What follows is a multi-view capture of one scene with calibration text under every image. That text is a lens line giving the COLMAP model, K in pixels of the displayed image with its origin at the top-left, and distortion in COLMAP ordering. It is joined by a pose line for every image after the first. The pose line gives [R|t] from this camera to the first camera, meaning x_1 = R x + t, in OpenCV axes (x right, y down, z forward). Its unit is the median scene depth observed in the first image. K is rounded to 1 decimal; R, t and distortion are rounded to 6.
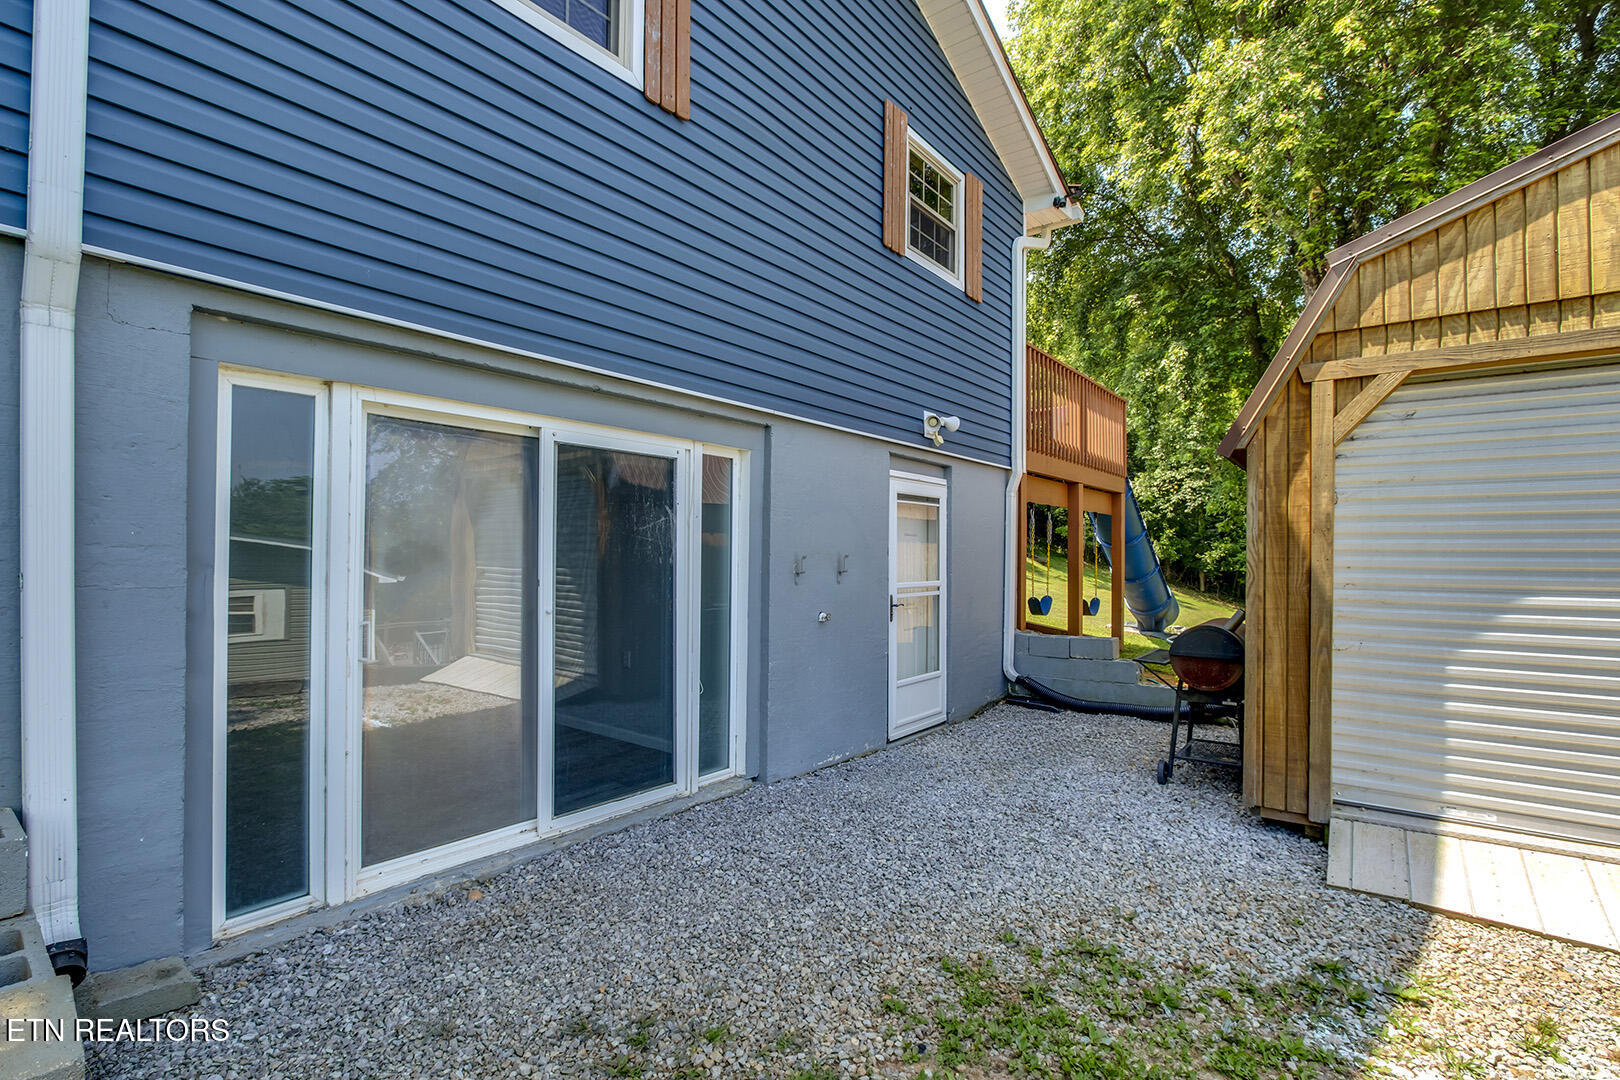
lens RADIAL K [[753.5, 0, 813.9], [0, 753.5, 553.4], [0, 0, 1]] dist [-0.018964, 0.001660]
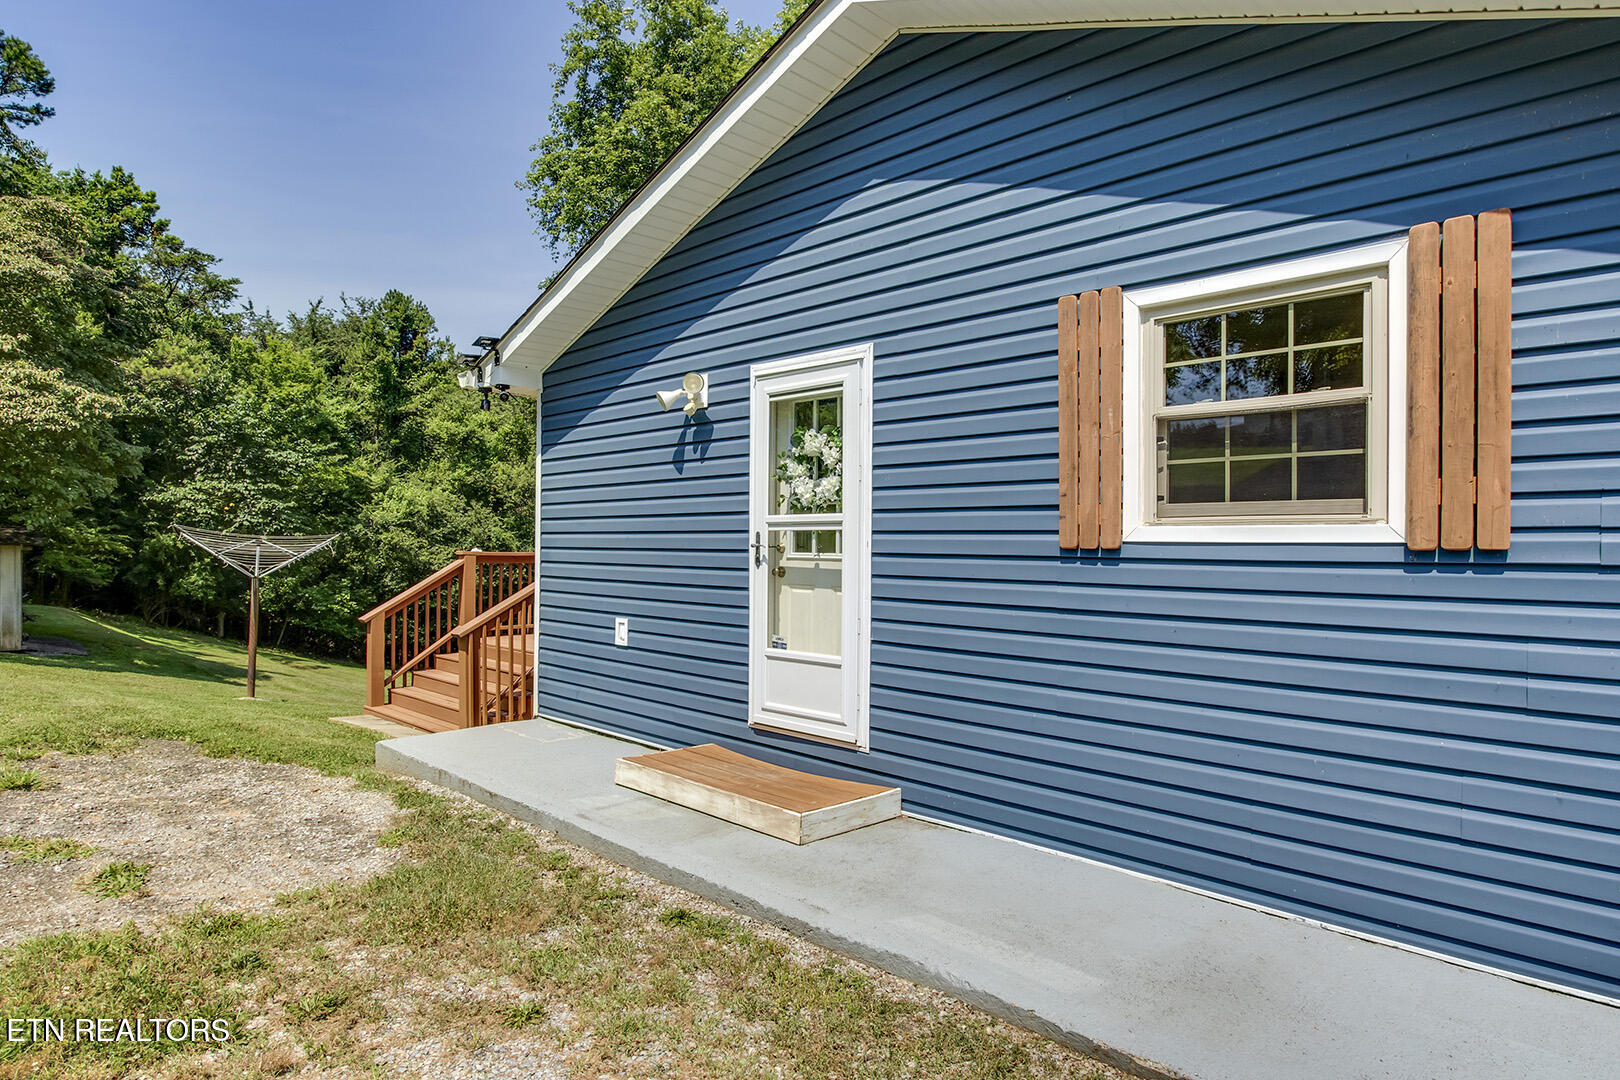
lens RADIAL K [[930.5, 0, 800.3], [0, 930.5, 550.7], [0, 0, 1]] dist [-0.005404, -0.002523]
pose [[0.122100, -0.007607, 0.992489, -2.657776], [-0.011552, 0.999892, 0.009085, -0.408330], [-0.992451, -0.012575, 0.121999, 2.249917]]
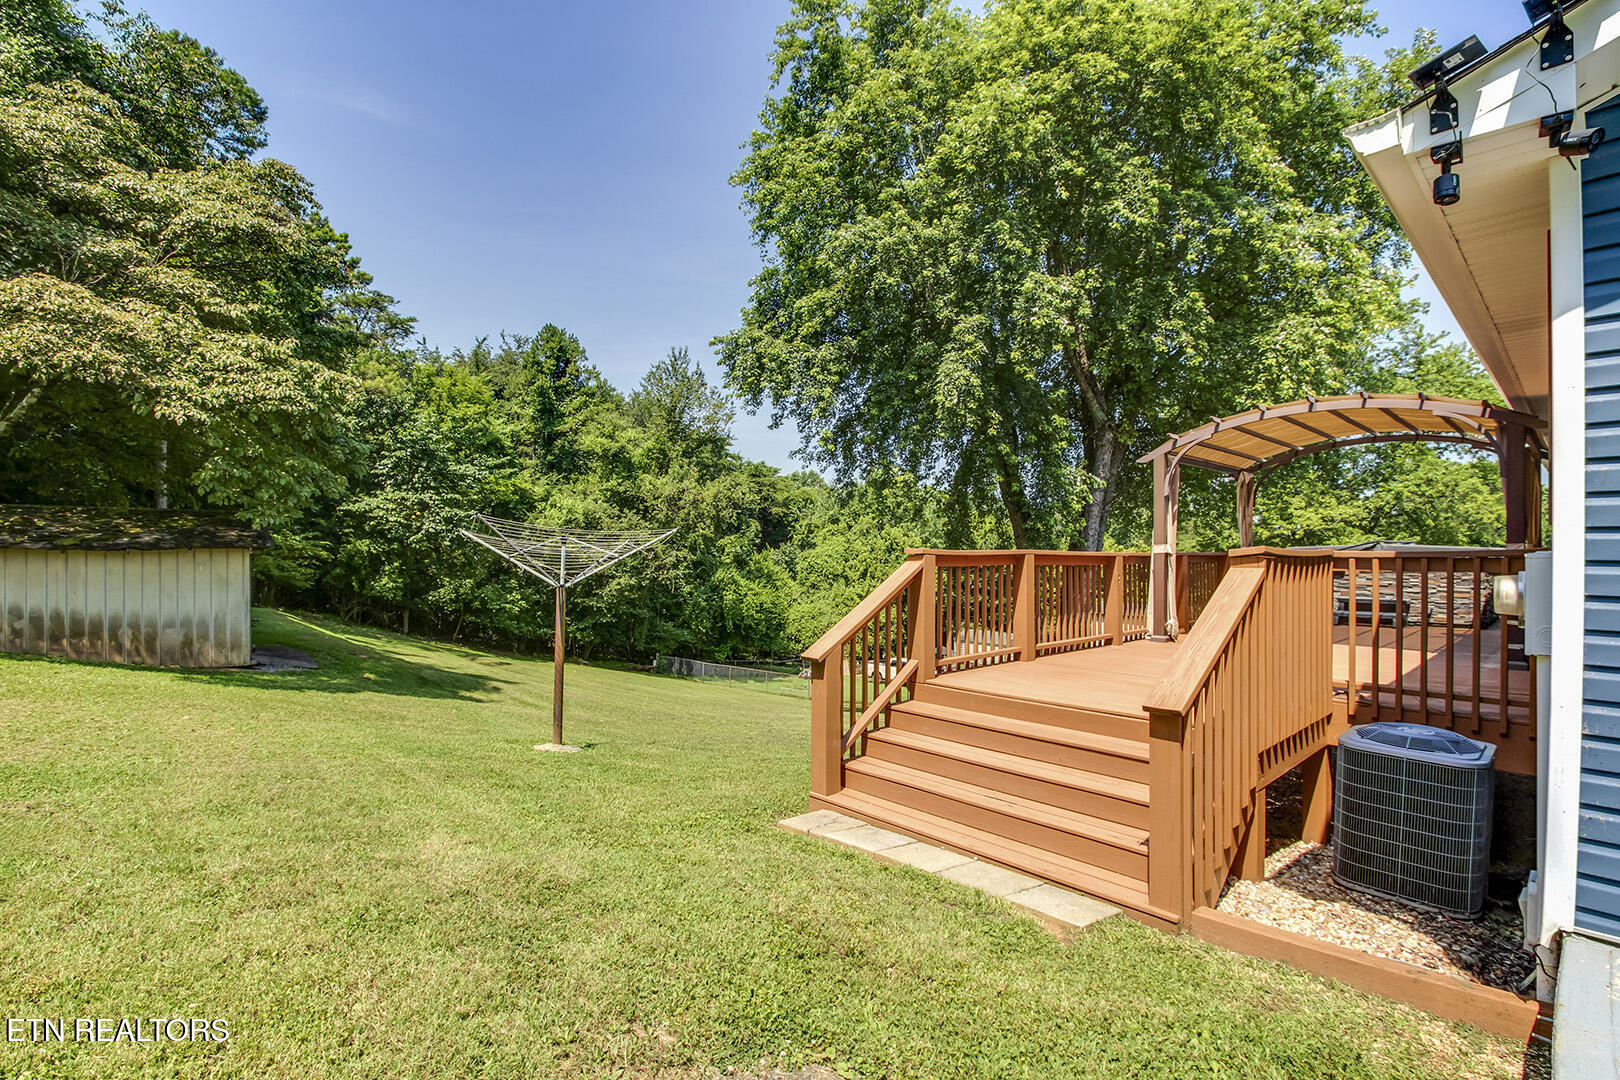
lens RADIAL K [[753.5, 0, 813.9], [0, 753.5, 553.4], [0, 0, 1]] dist [-0.018964, 0.001660]
pose [[0.152674, -0.008887, 0.988237, -1.925185], [-0.004358, 0.999944, 0.009666, -0.385890], [-0.988267, -0.005782, 0.152627, 3.114277]]
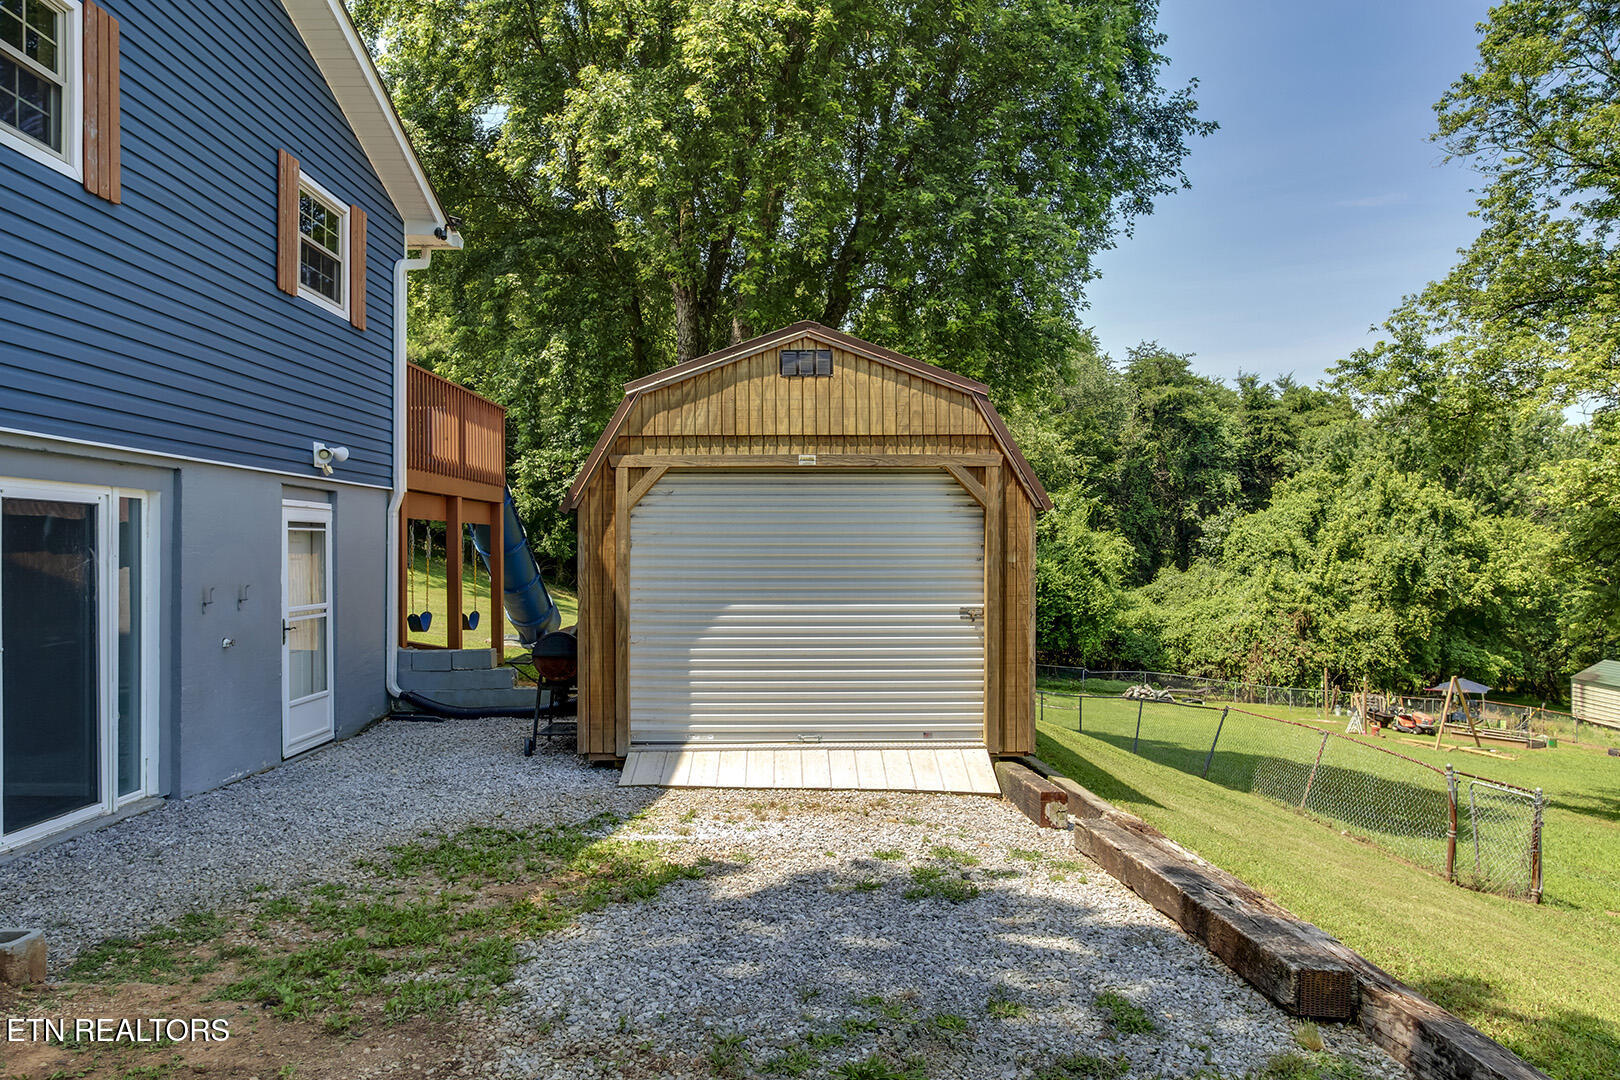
lens RADIAL K [[1062.1, 0, 815.9], [0, 1062.1, 552.8], [0, 0, 1]] dist [-0.035732, 0.025575]
pose [[0.782044, -0.008149, 0.623169, -0.227837], [0.003162, 0.999954, 0.009107, -0.047391], [-0.623215, -0.005151, 0.782034, -0.595011]]
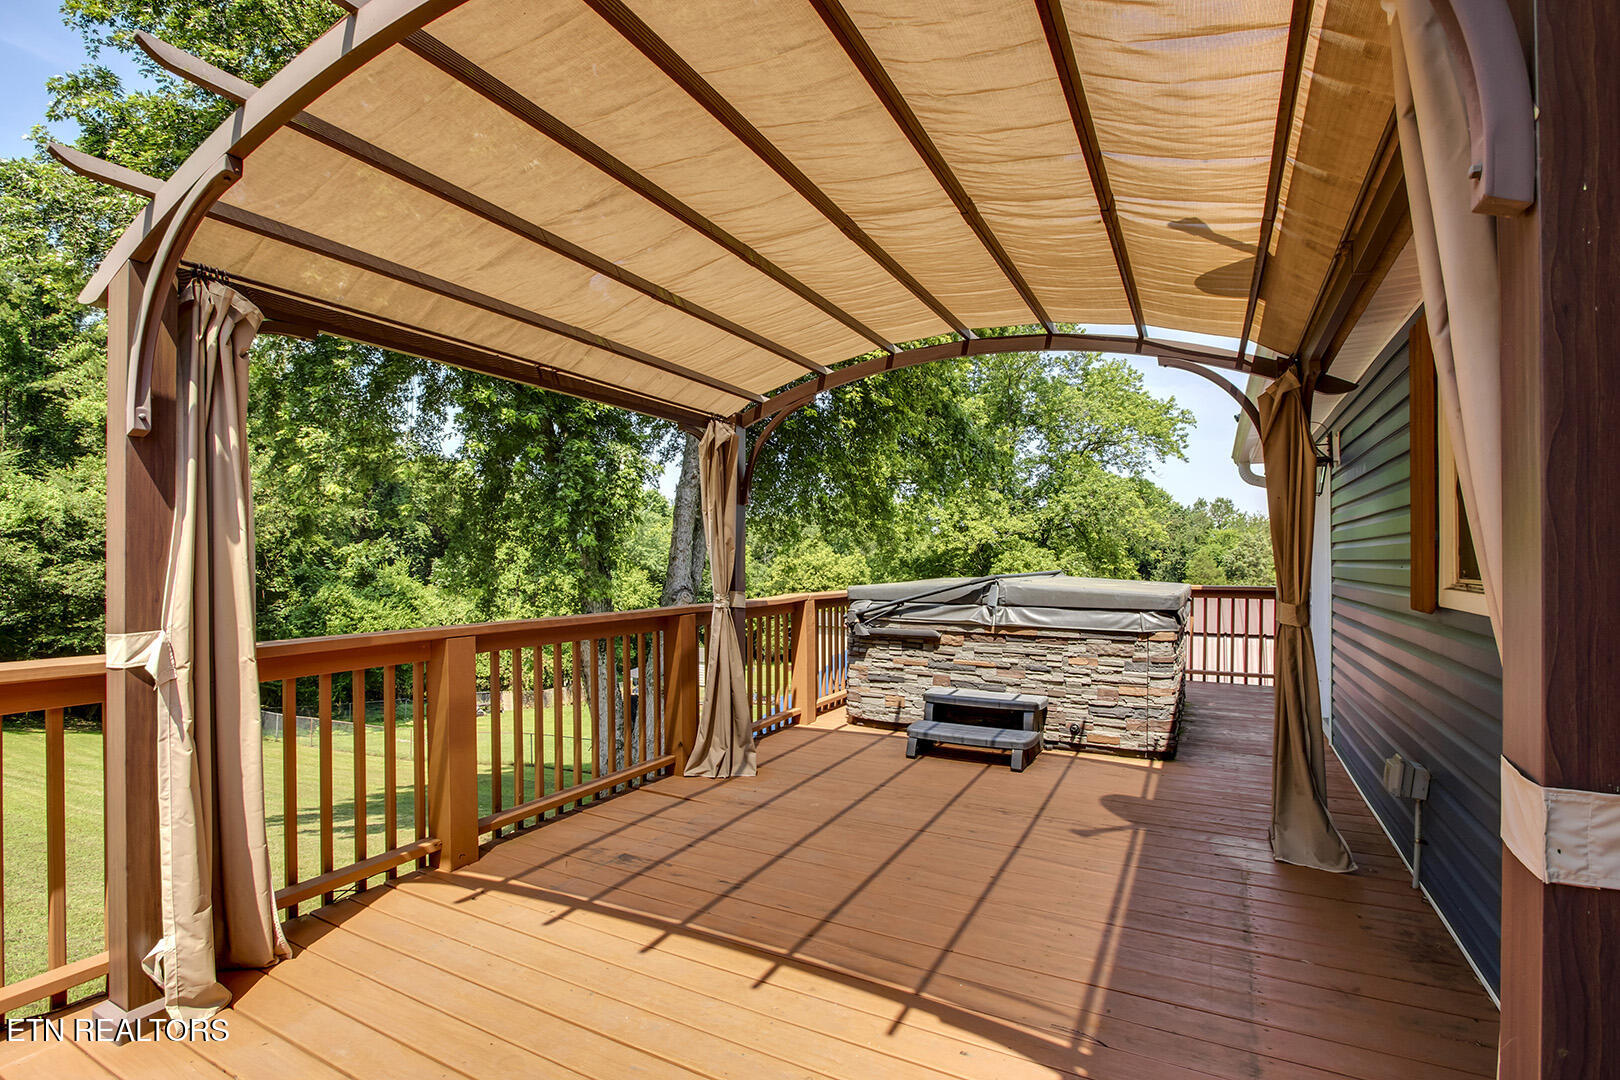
lens RADIAL K [[747.4, 0, 814.7], [0, 747.4, 551.9], [0, 0, 1]] dist [-0.018687, 0.000896]
pose [[-0.174436, 0.001276, 0.984668, -0.735219], [-0.007287, 0.999970, -0.002587, -0.434294], [-0.984642, -0.007627, -0.174422, 2.382853]]
